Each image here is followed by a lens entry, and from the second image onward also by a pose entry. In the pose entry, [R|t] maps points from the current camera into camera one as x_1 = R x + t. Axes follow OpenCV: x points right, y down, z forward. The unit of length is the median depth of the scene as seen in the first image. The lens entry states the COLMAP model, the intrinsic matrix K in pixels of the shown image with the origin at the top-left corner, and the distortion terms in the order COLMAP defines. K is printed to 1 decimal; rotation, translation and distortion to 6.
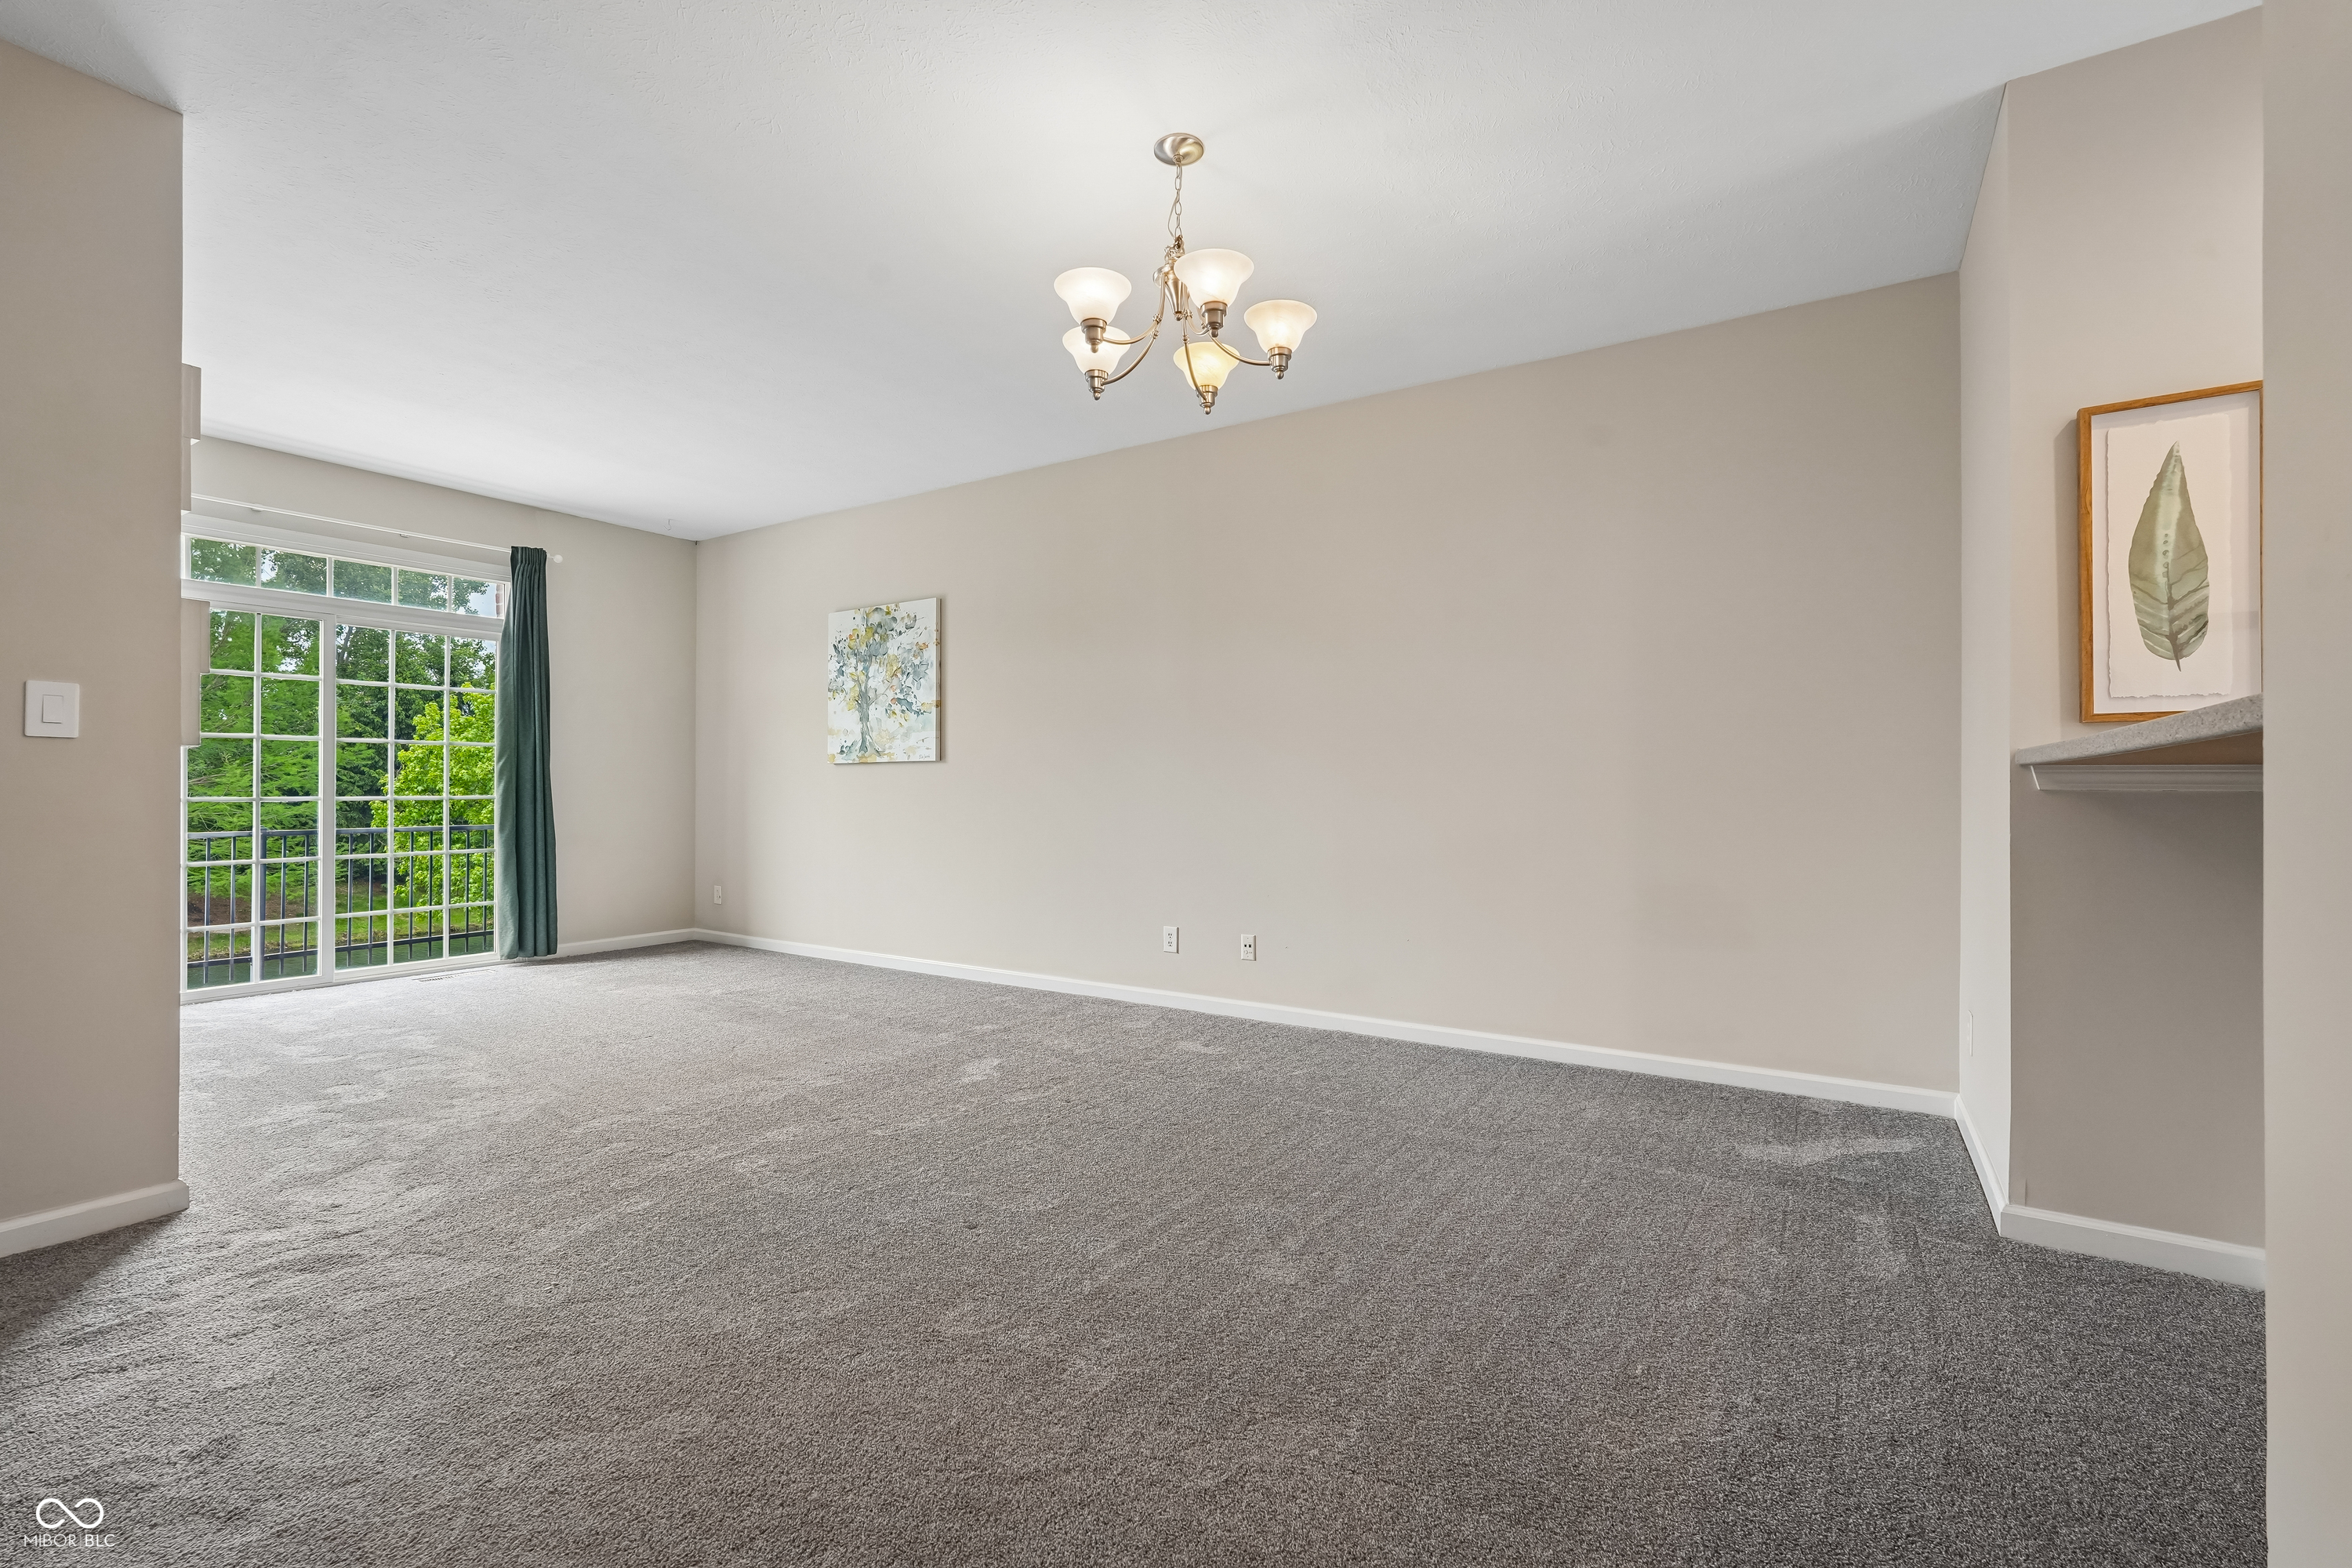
lens RADIAL K [[1035.3, 0, 1176.0], [0, 1035.3, 784.0], [0, 0, 1]] dist [-0.006892, 0.000555]
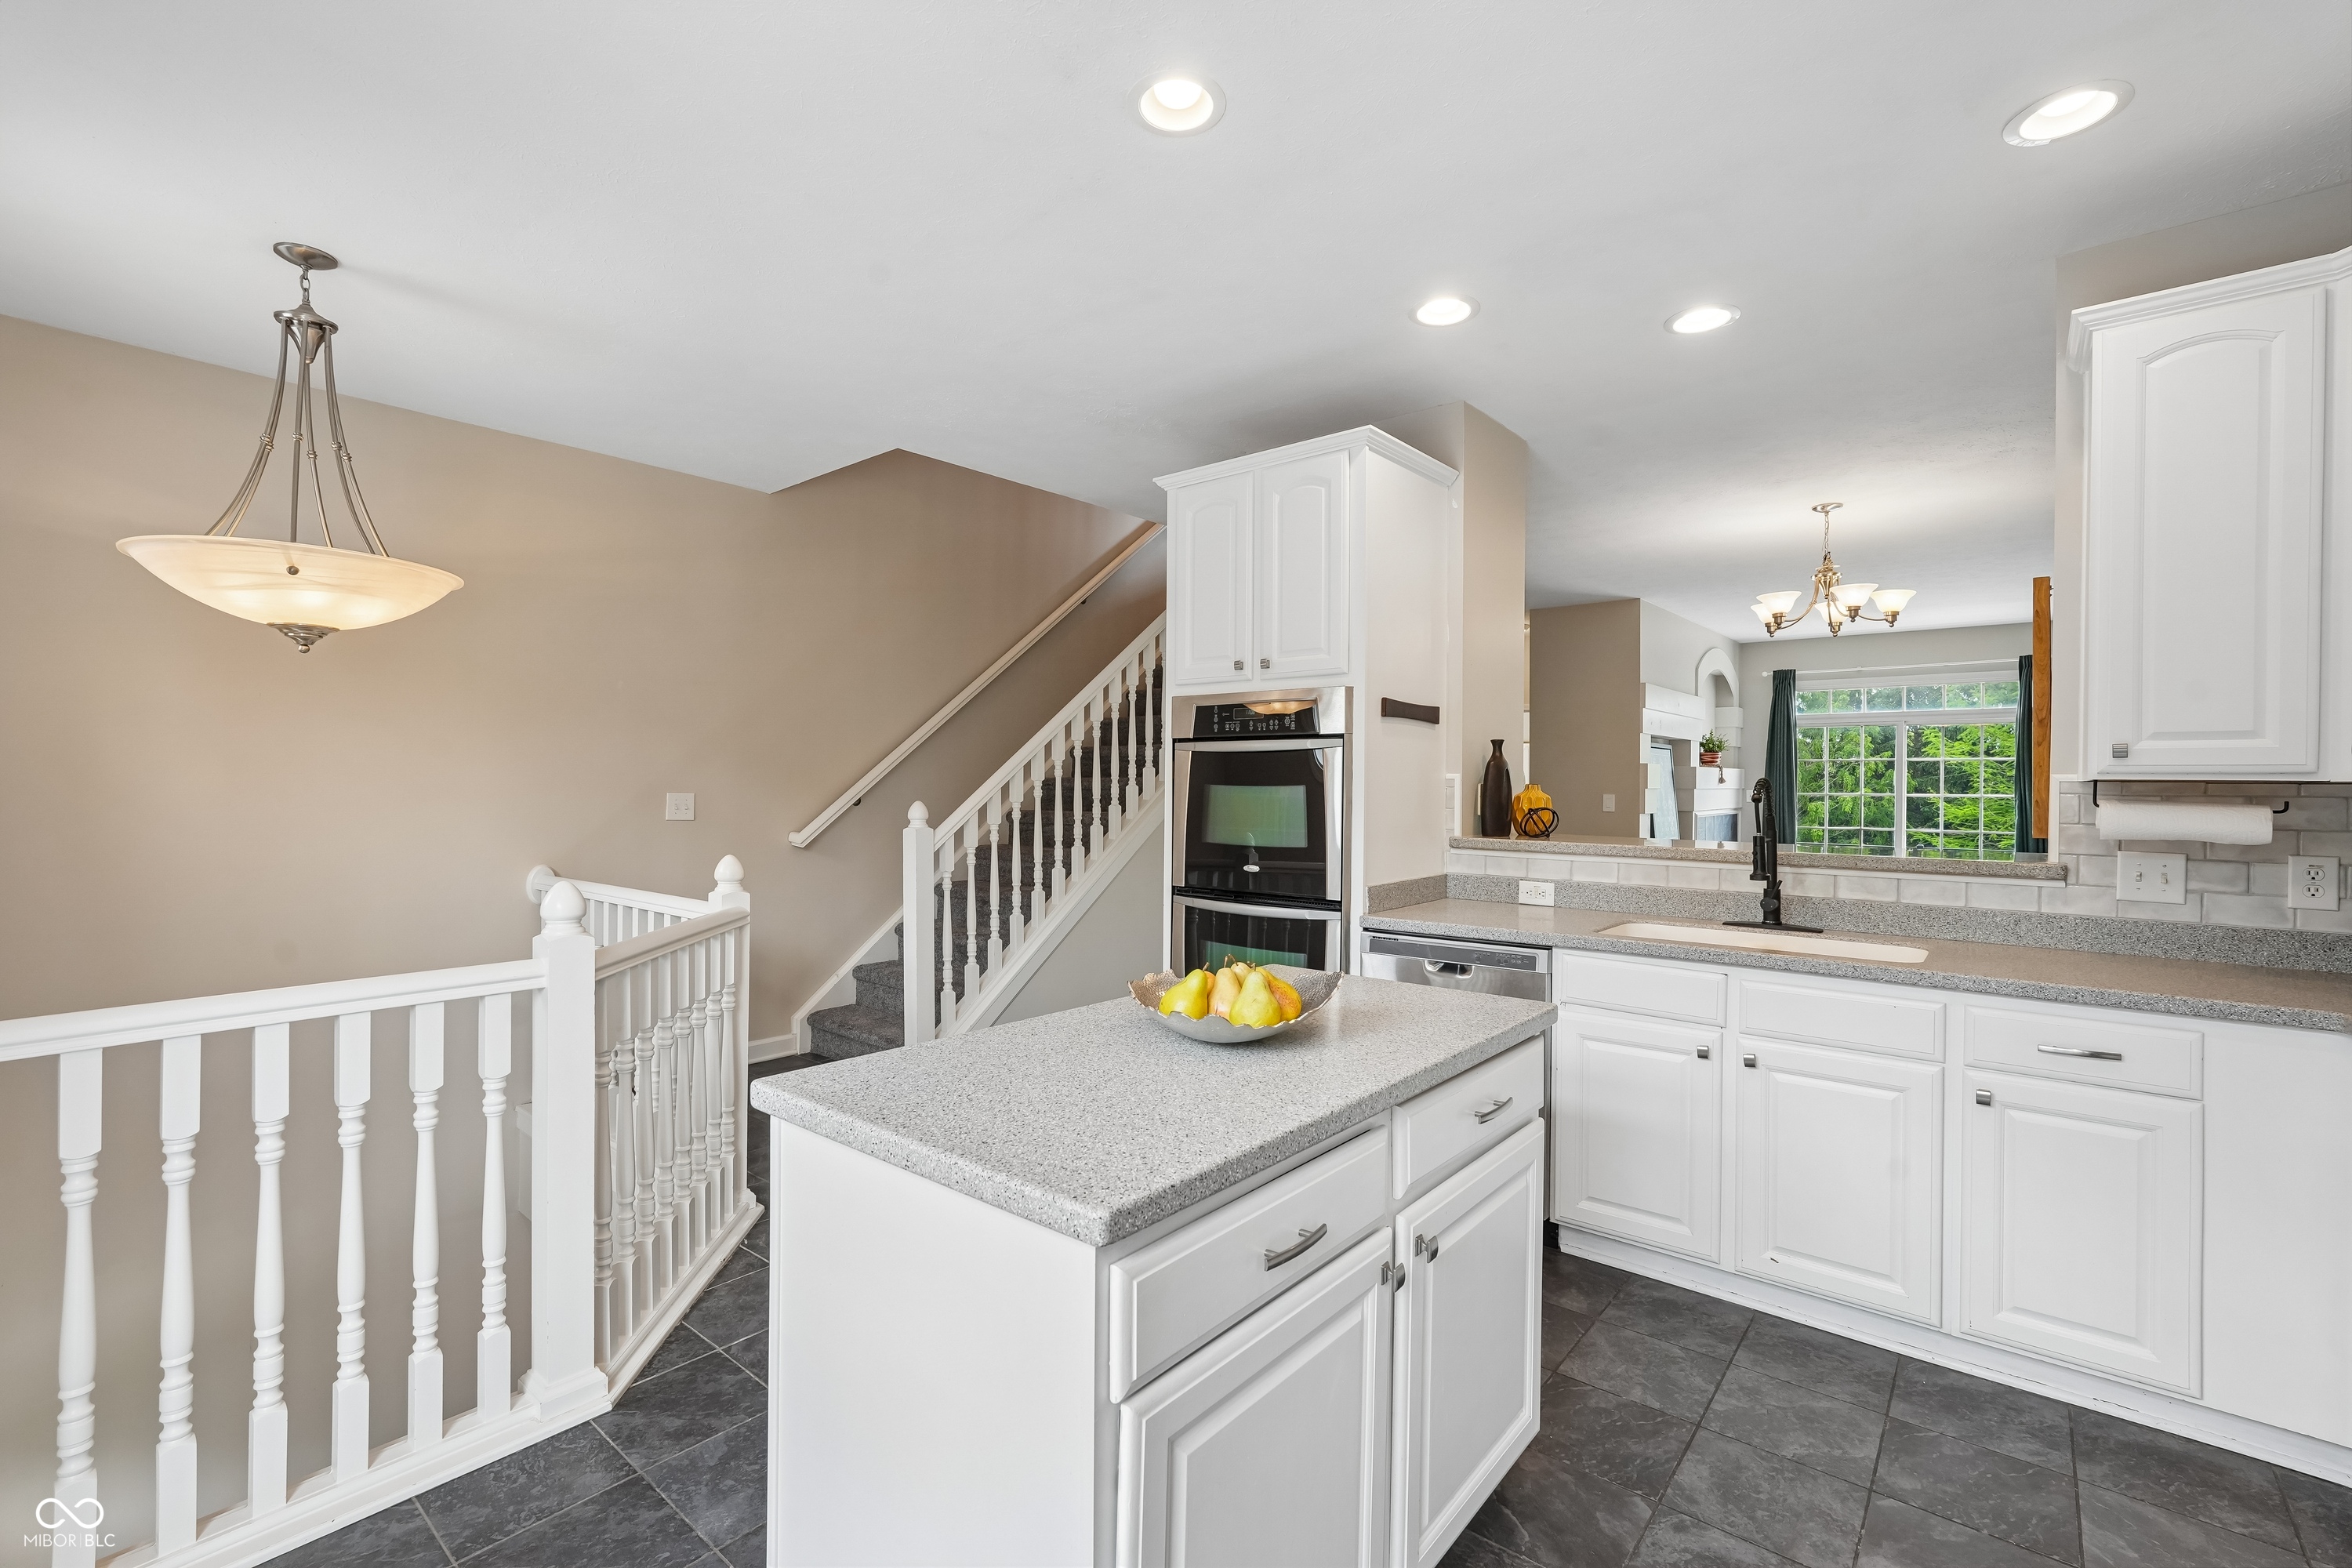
lens RADIAL K [[1046.9, 0, 1183.4], [0, 1046.9, 779.5], [0, 0, 1]] dist [0.000342, 0.000826]
pose [[-0.116173, -0.003151, -0.993224, 0.958758], [-0.007662, 0.999968, -0.002276, -0.051421], [0.993199, 0.007346, -0.116193, 0.027461]]
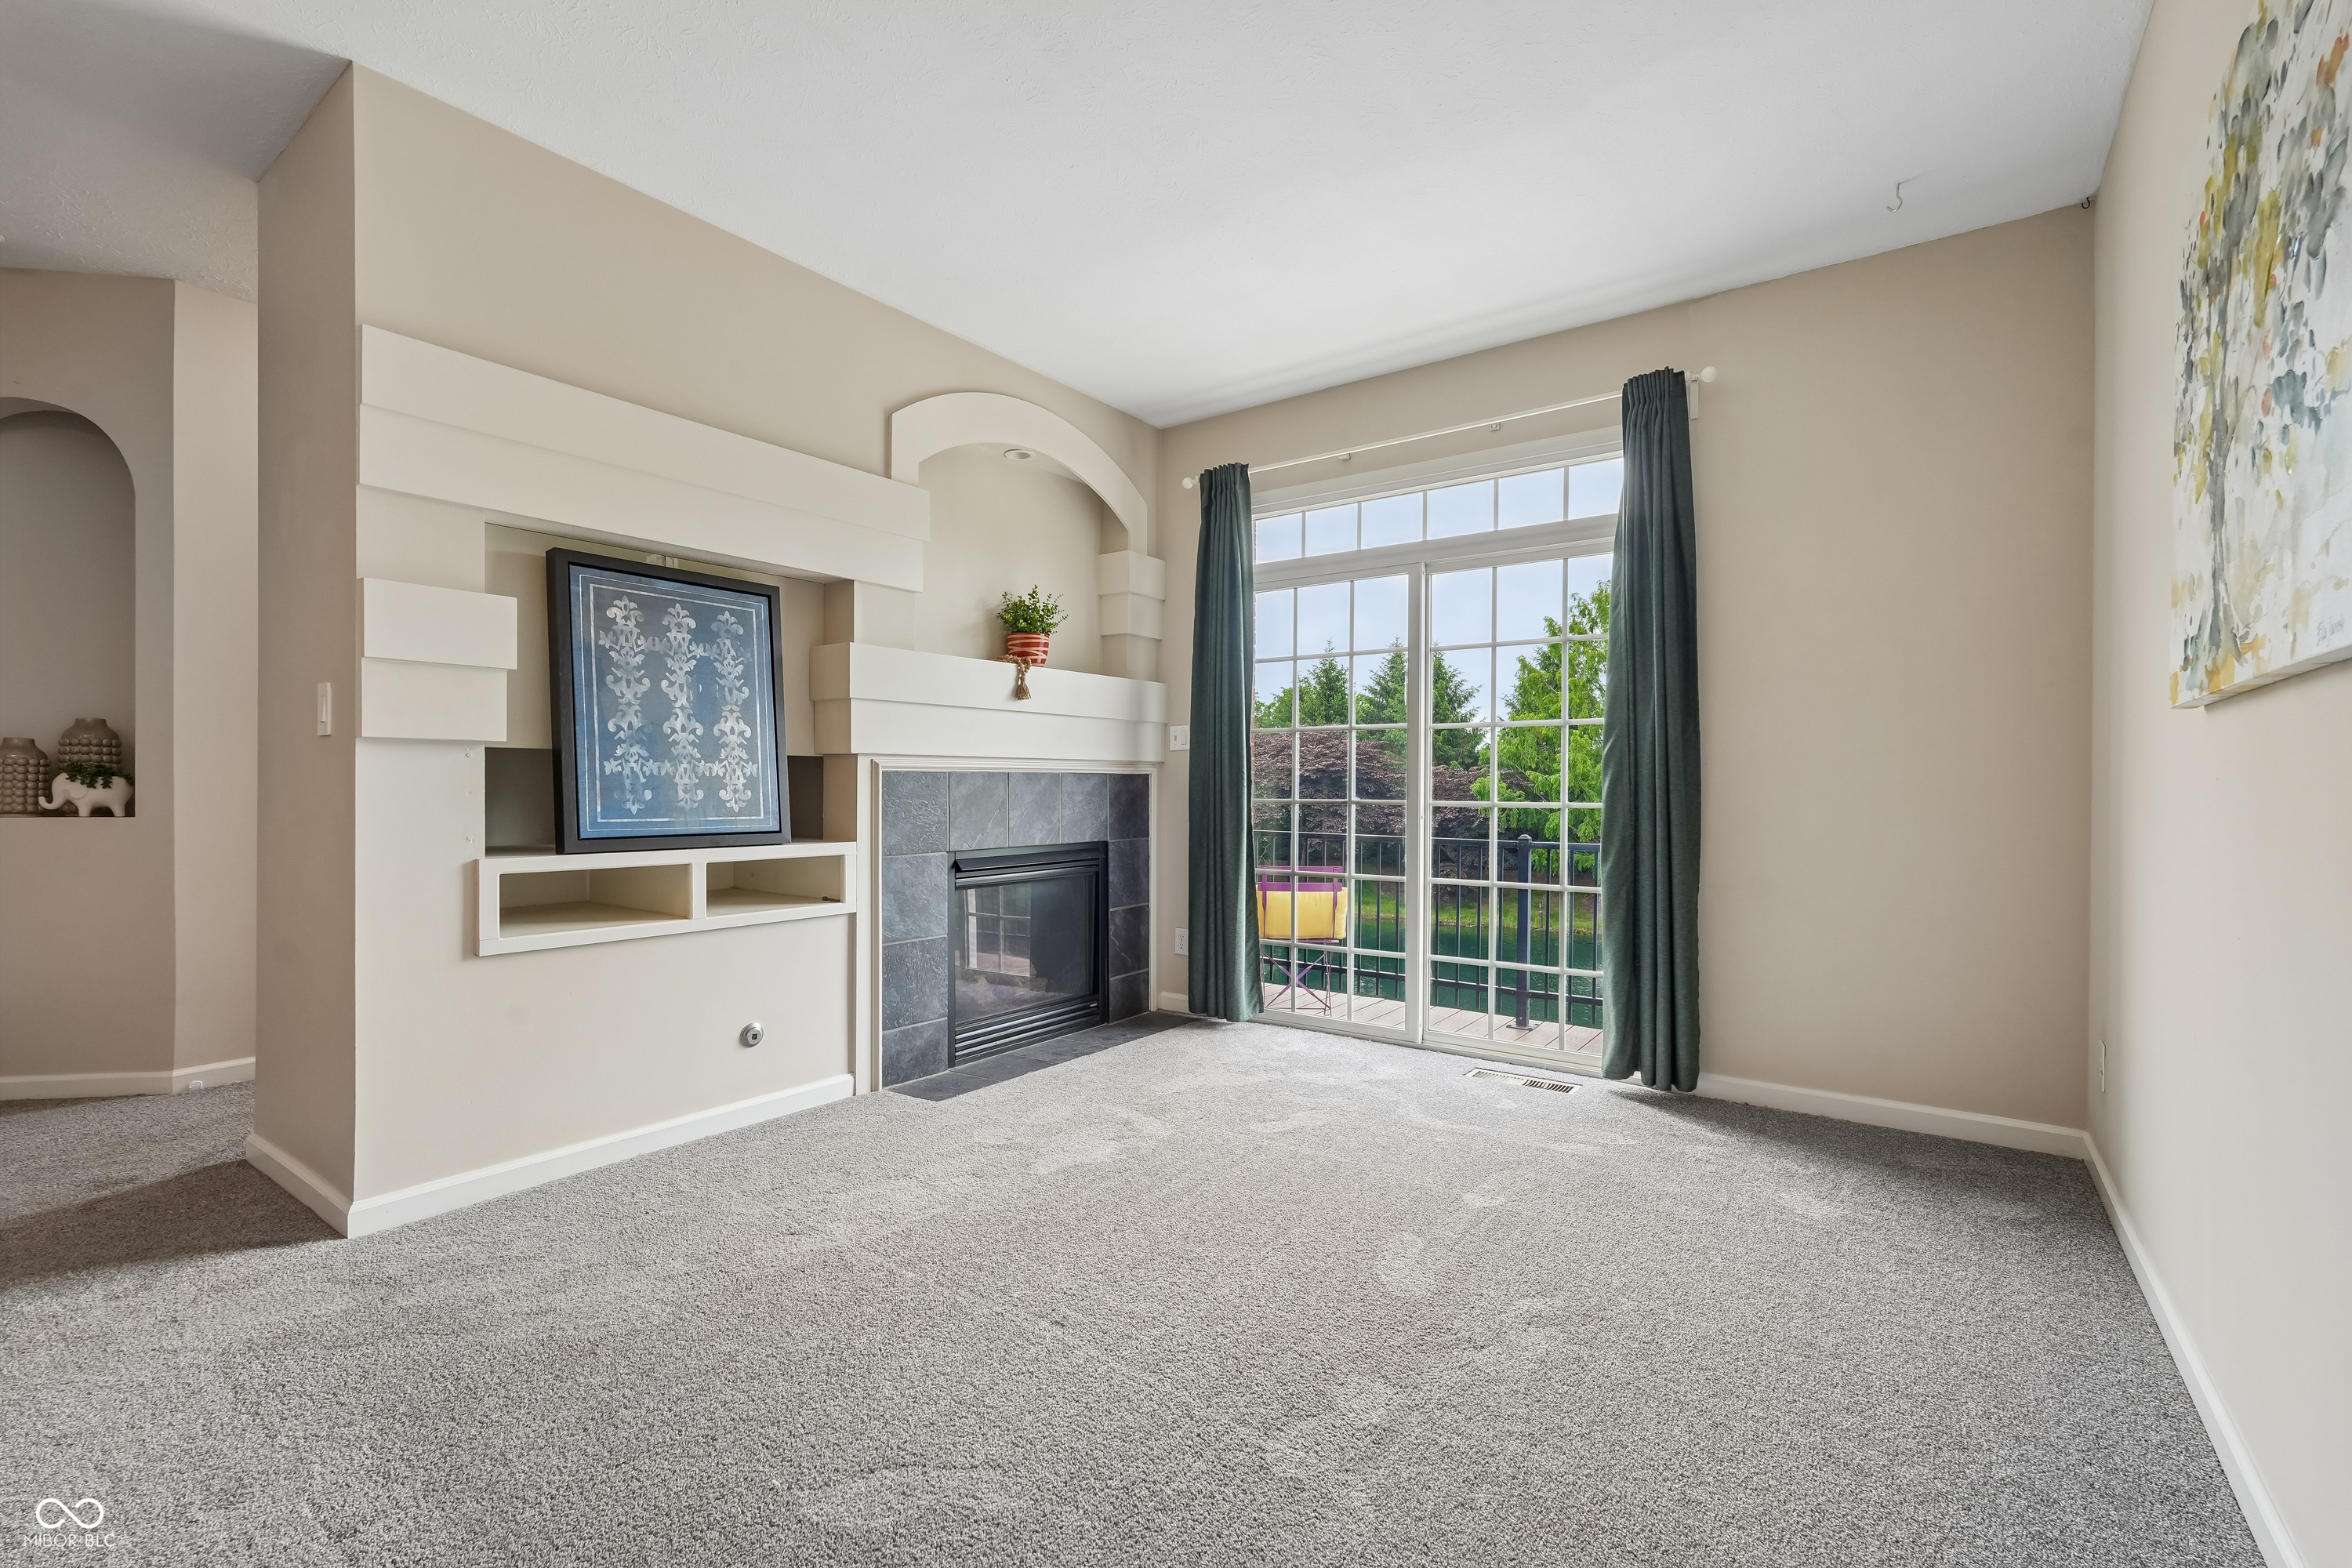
lens RADIAL K [[1035.3, 0, 1176.0], [0, 1035.3, 784.0], [0, 0, 1]] dist [-0.006892, 0.000555]
pose [[-0.063476, -0.003516, -0.997977, -0.034368], [-0.002121, 0.999992, -0.003388, 0.003134], [0.997981, 0.001901, -0.063483, 0.801895]]
